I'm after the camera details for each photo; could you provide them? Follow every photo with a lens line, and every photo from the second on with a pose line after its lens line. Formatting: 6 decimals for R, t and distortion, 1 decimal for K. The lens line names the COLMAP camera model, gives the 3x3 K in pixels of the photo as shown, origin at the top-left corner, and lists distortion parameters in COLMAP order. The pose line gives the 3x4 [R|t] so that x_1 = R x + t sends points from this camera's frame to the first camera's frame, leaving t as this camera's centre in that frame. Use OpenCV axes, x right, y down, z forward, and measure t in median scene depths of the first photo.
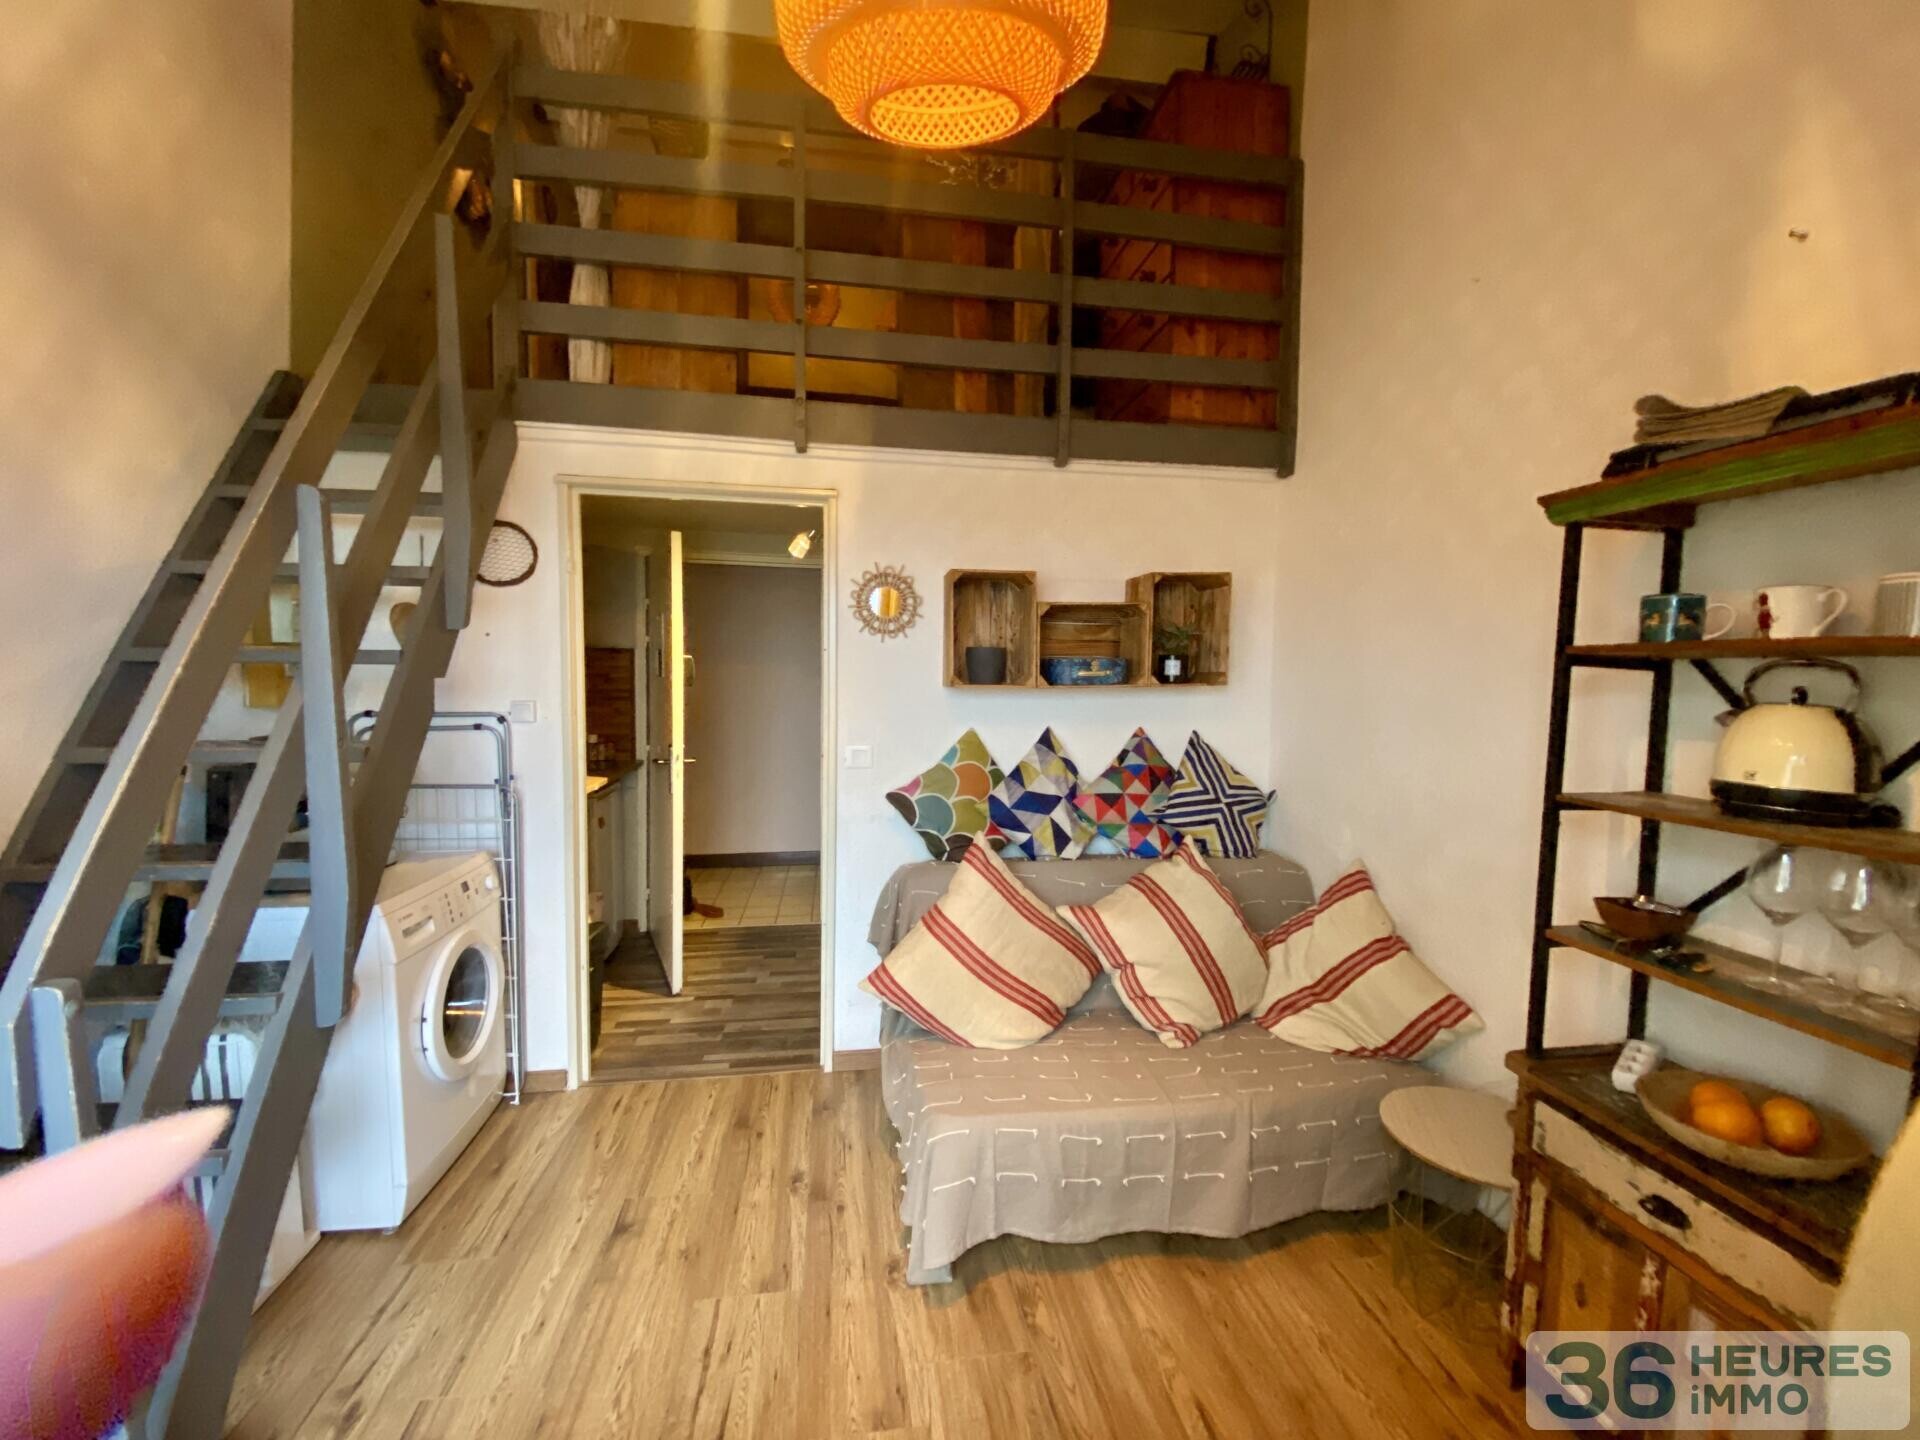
lens RADIAL K [[780.1, 0, 959.9], [0, 780.1, 728.7], [0, 0, 1]] dist [-0.003119, -0.000200]
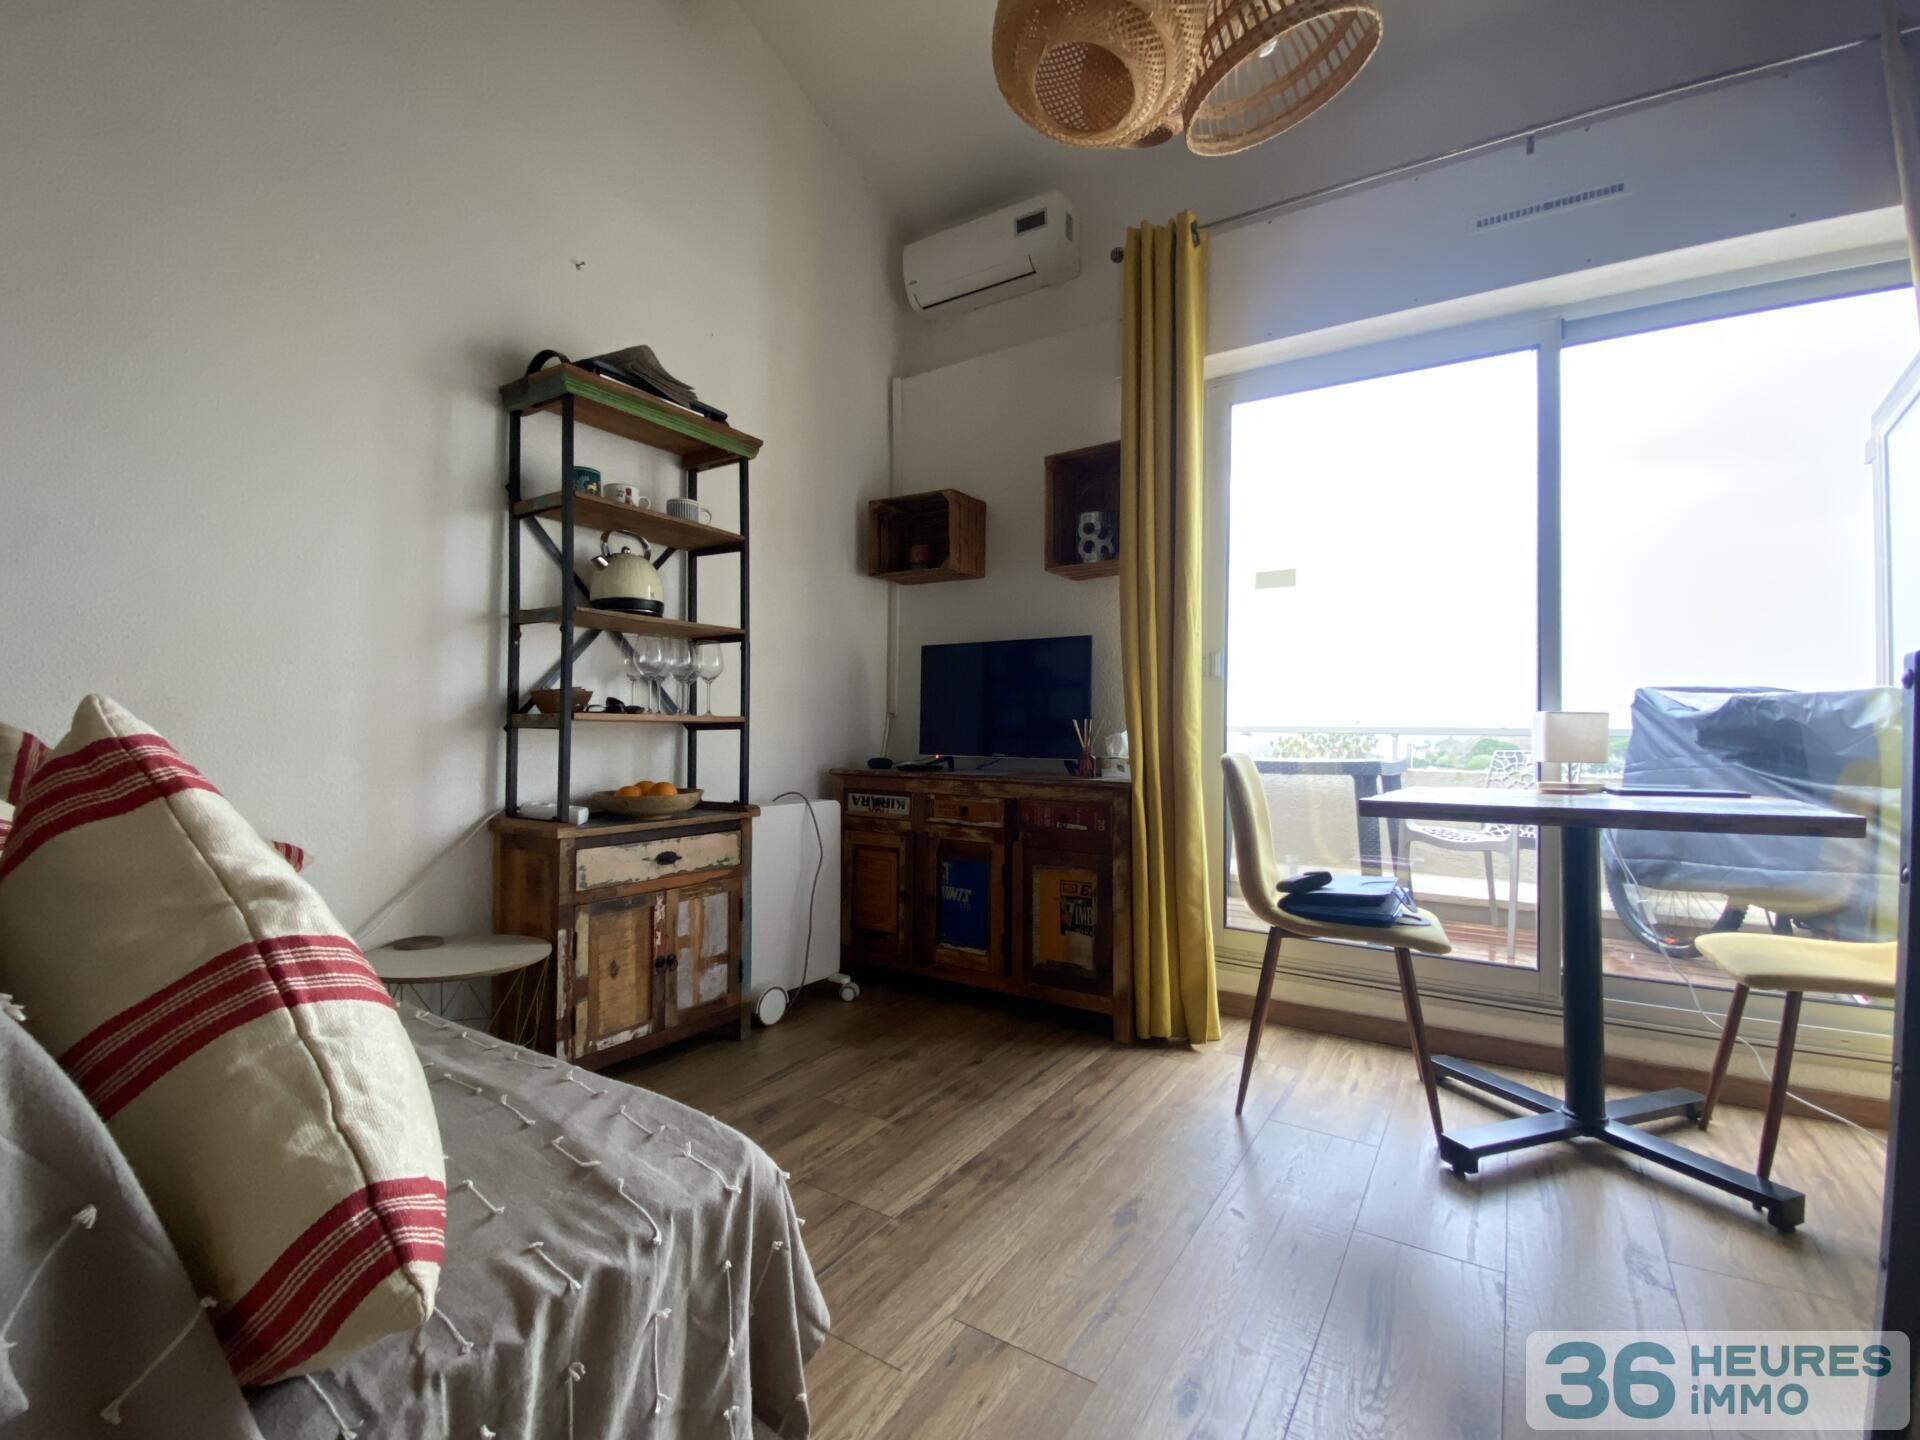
lens RADIAL K [[855.0, 0, 957.0], [0, 855.0, 715.8], [0, 0, 1]] dist [0.015498, -0.016937]
pose [[-0.743546, -0.006180, 0.668656, -0.689660], [0.026356, 0.998909, 0.038539, 0.256218], [-0.668165, 0.046279, -0.742572, 1.797780]]
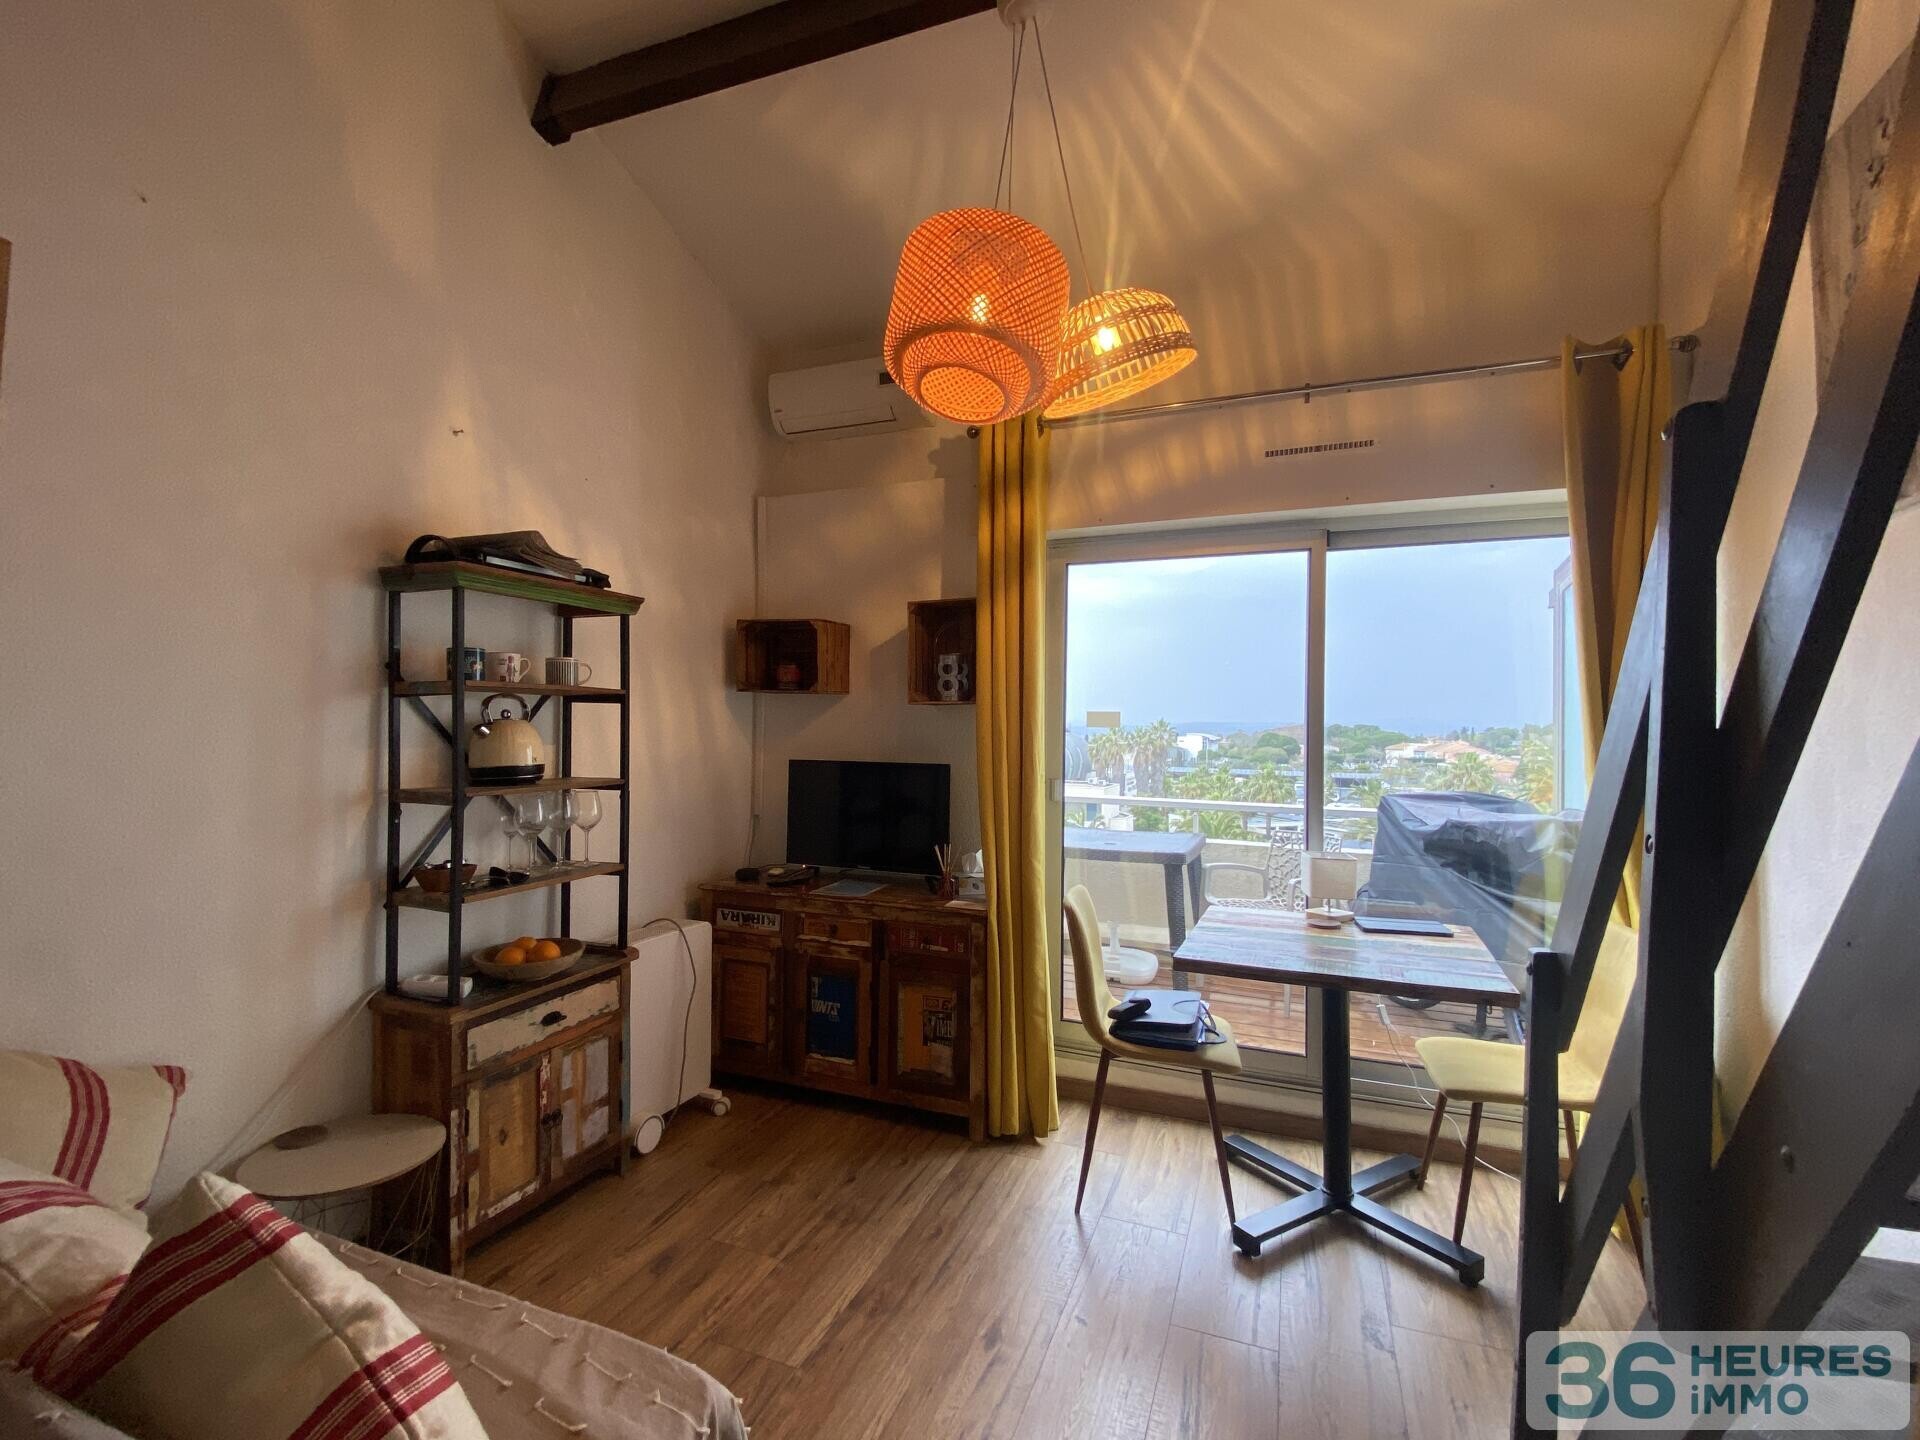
lens RADIAL K [[855.0, 0, 957.2], [0, 855.0, 718.8], [0, 0, 1]] dist [0.015498, -0.016937]
pose [[-0.862665, -0.016869, 0.505494, -0.725991], [0.011943, 0.998486, 0.053702, -0.107667], [-0.505634, 0.052364, -0.861158, 1.998812]]
